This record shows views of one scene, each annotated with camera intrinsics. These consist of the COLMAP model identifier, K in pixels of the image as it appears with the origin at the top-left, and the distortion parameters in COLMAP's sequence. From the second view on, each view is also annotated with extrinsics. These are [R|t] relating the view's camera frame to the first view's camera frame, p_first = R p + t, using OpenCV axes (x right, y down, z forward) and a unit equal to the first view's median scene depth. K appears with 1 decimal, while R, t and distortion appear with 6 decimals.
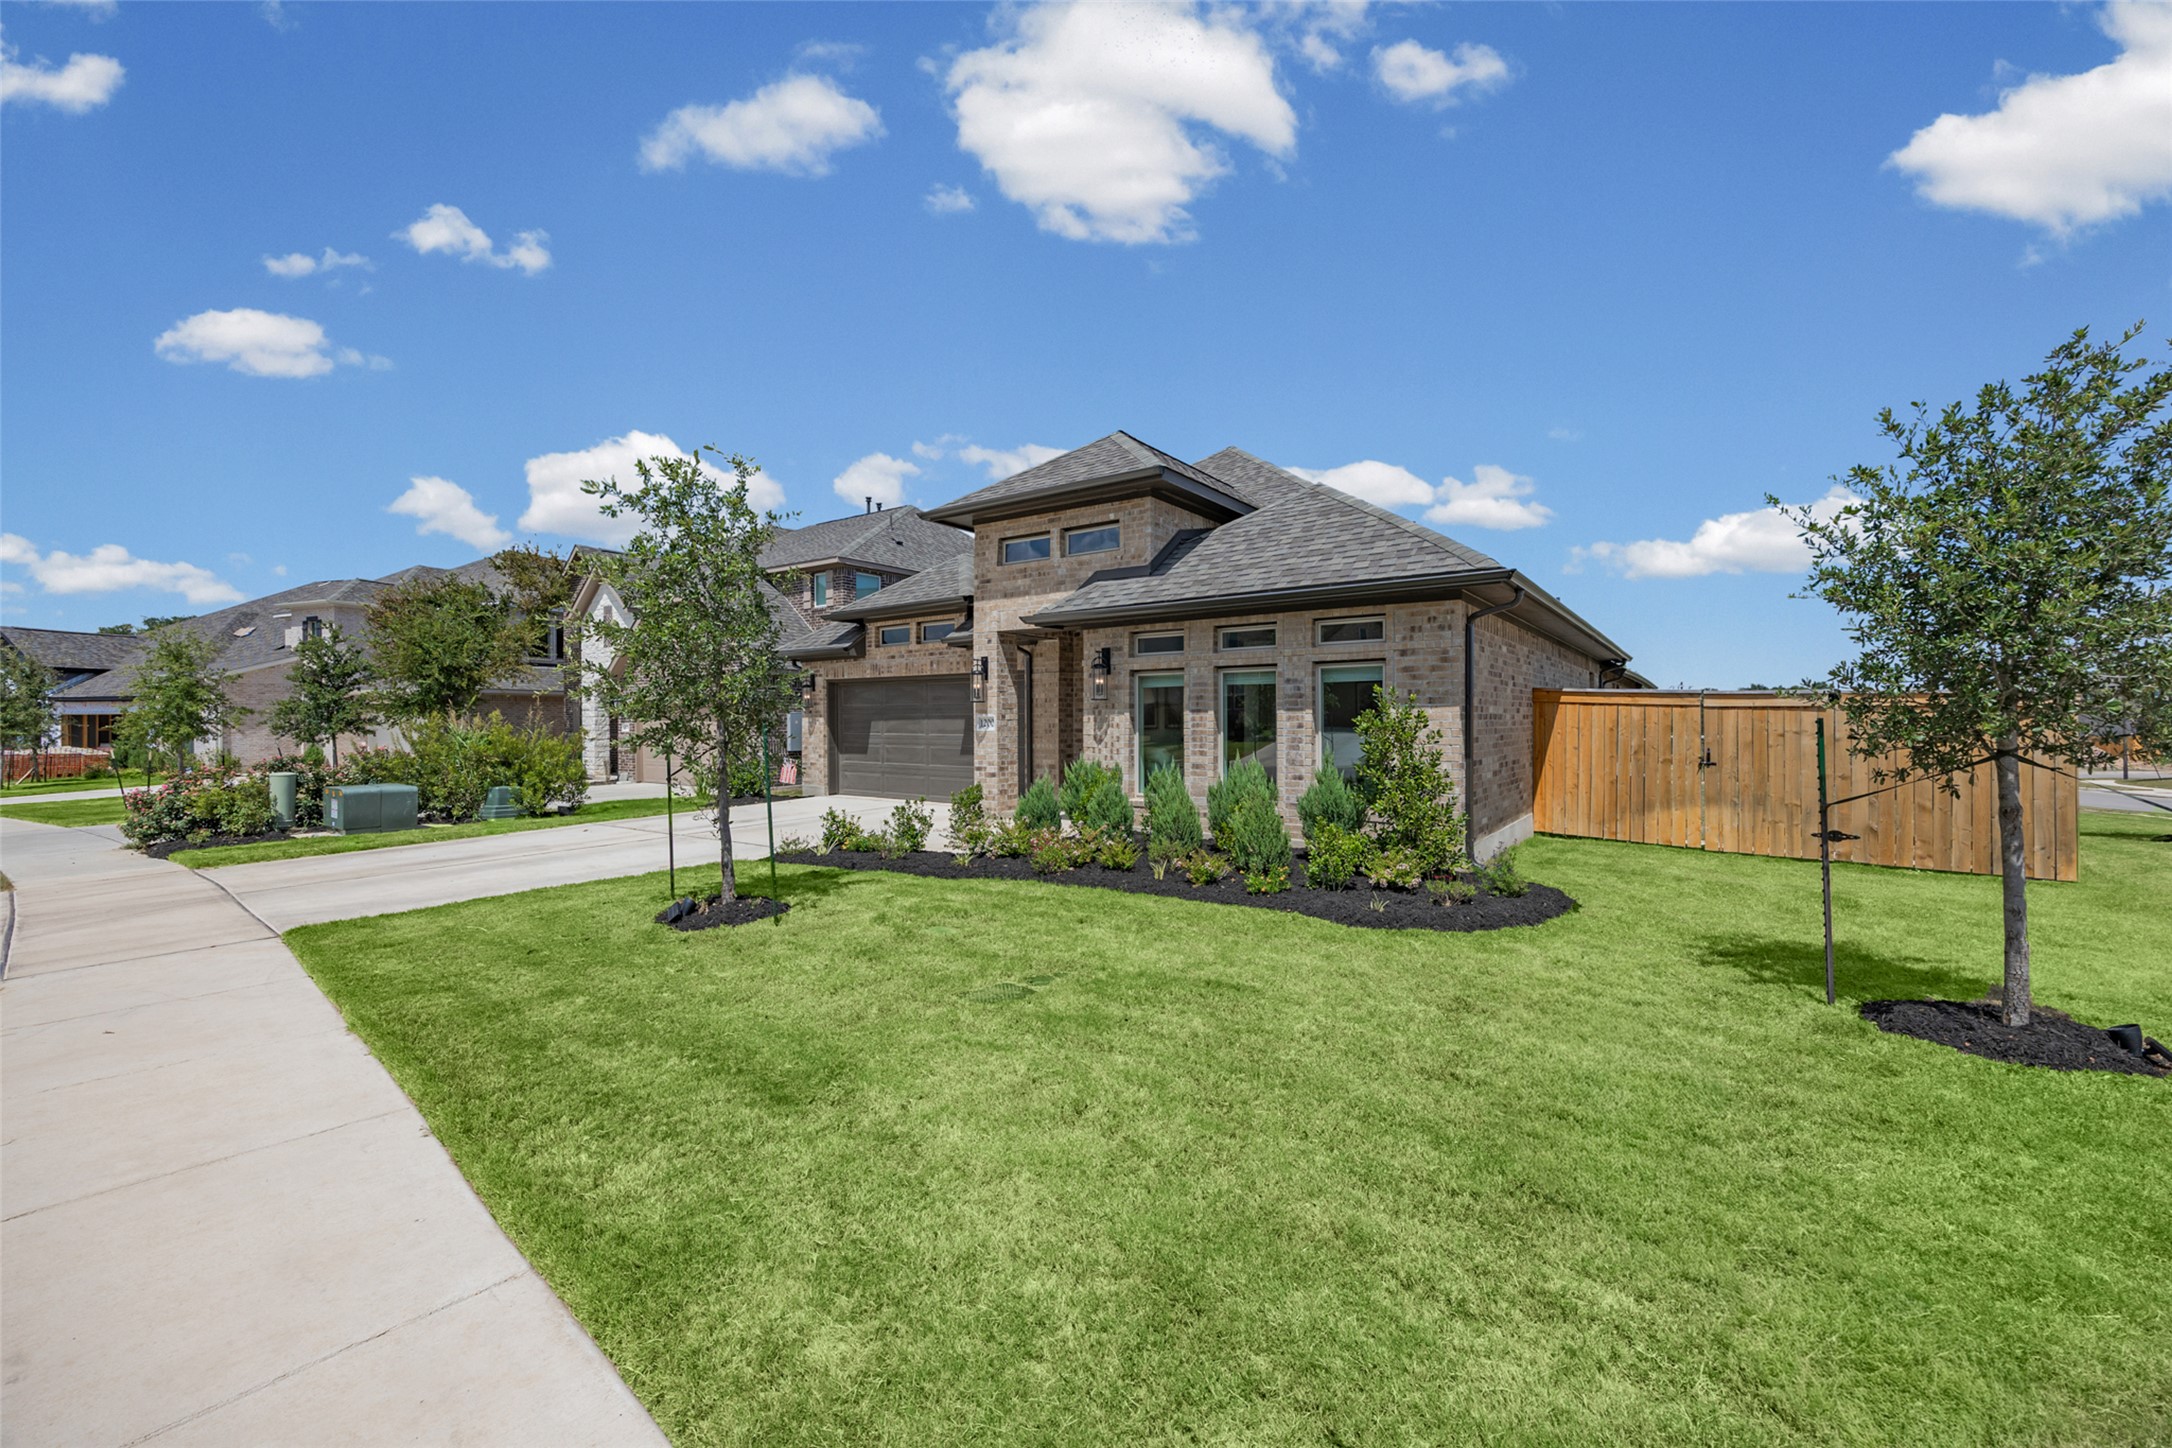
lens RADIAL K [[827.8, 0, 1084.6], [0, 827.8, 728.8], [0, 0, 1]] dist [-0.002843, -0.000149]
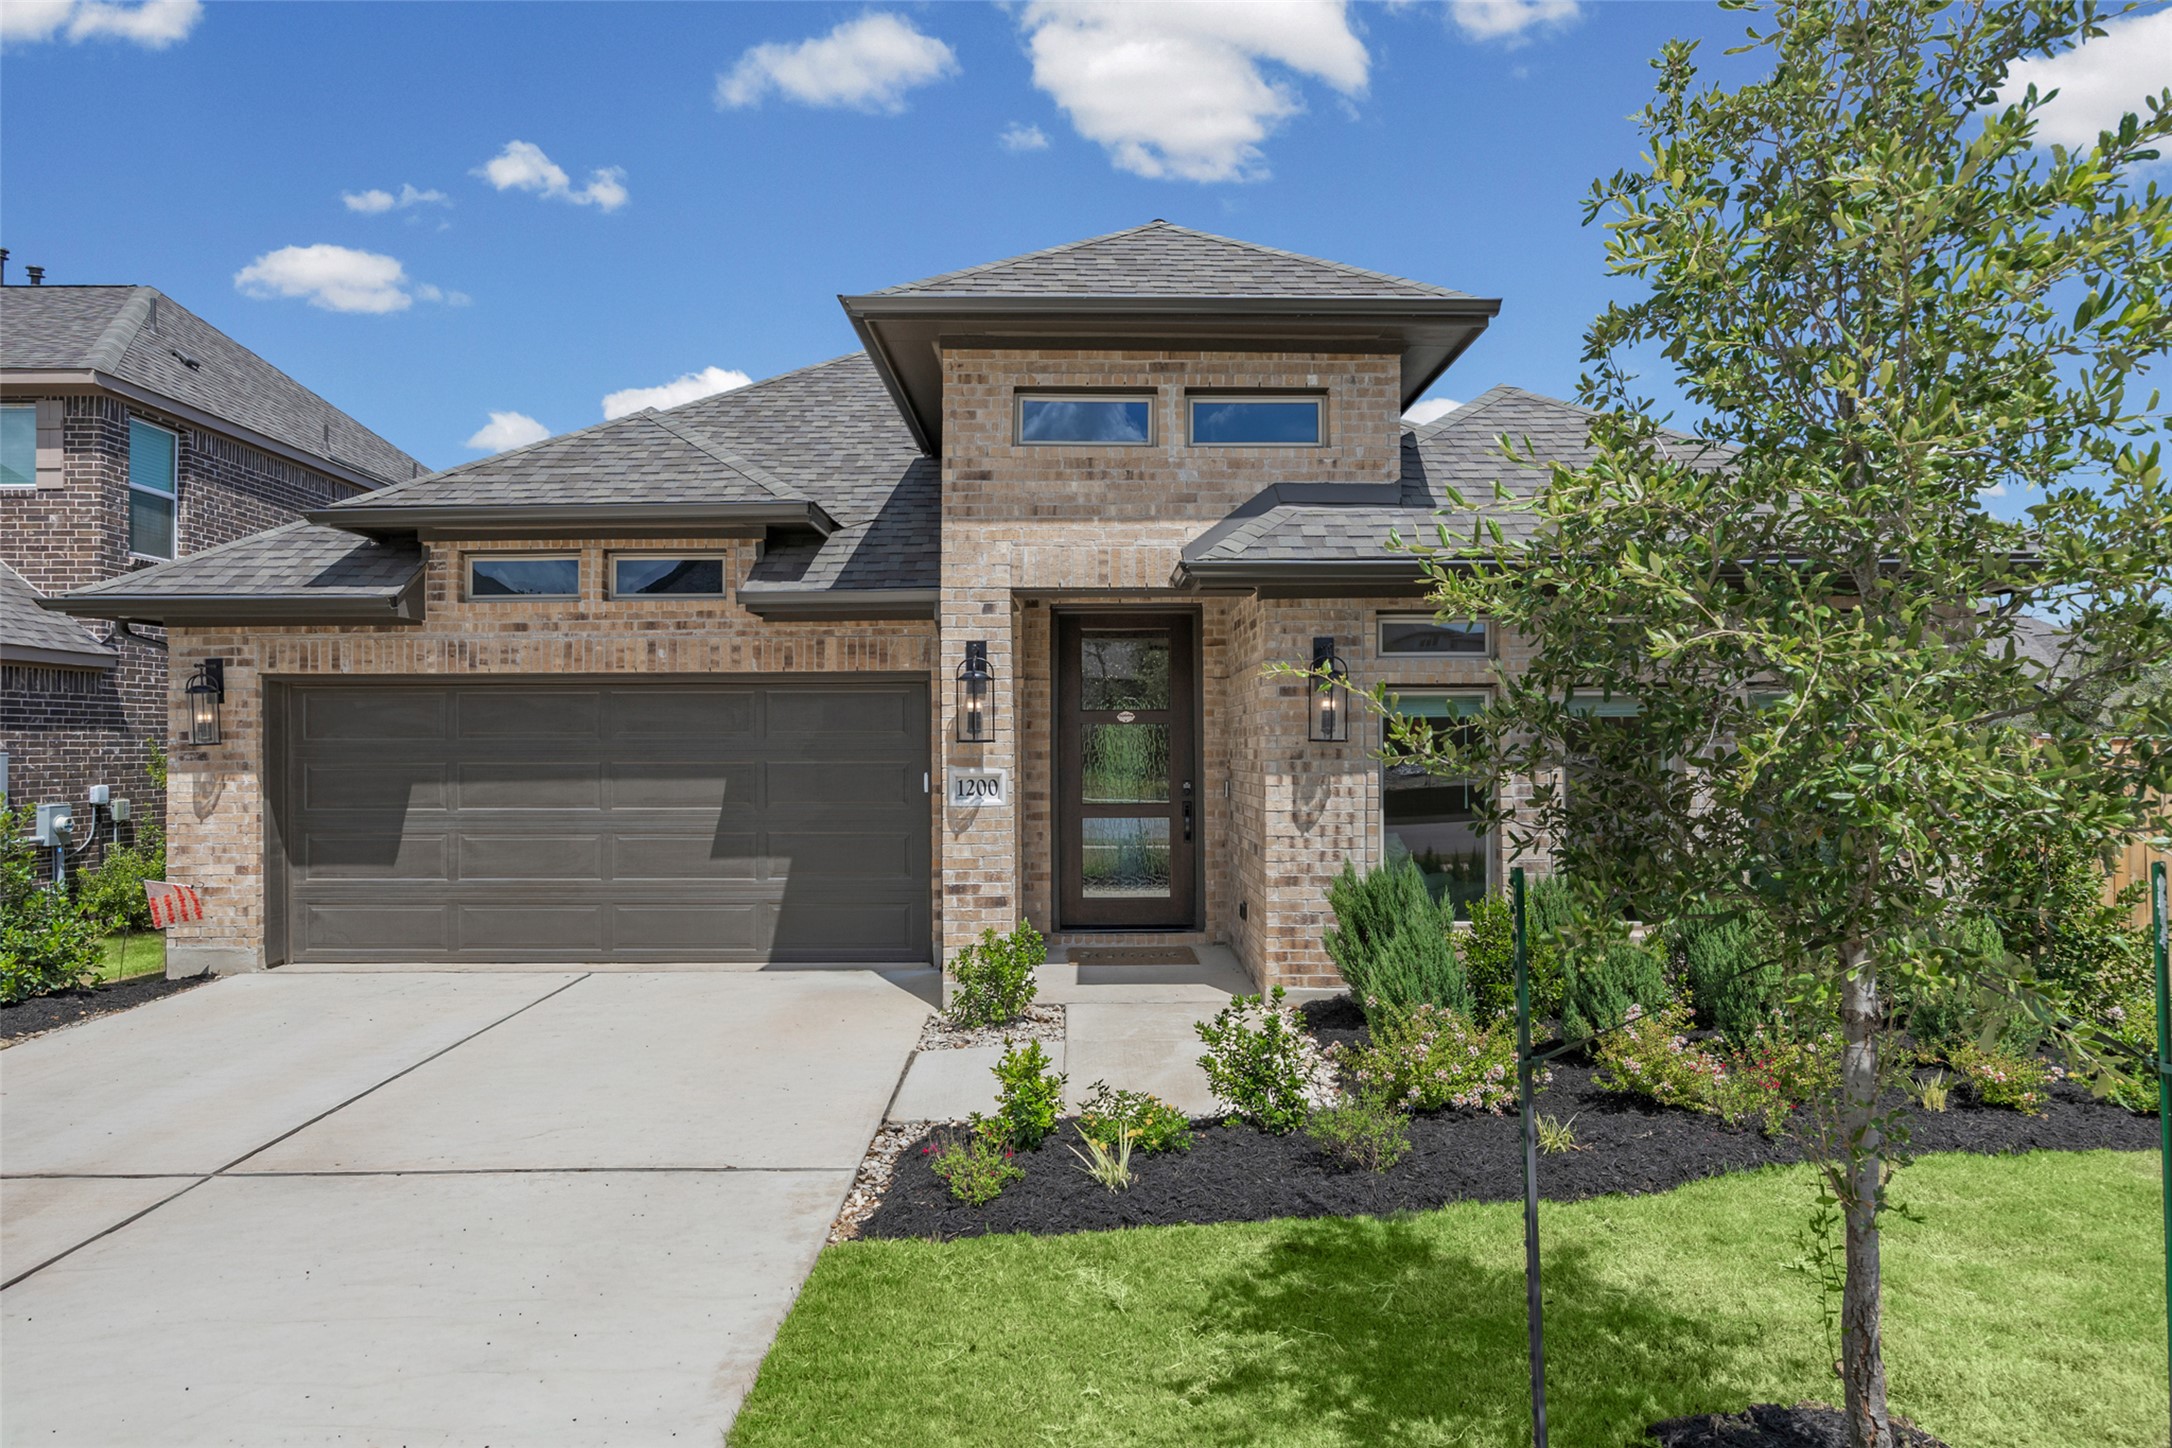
lens RADIAL K [[1221.7, 0, 1085.2], [0, 1221.7, 737.7], [0, 0, 1]] dist [-0.015382, -0.000605]
pose [[0.810933, 0.003210, 0.585131, -0.461549], [0.008235, 0.999823, -0.016897, -0.023016], [-0.585082, 0.018521, 0.810763, 0.426887]]
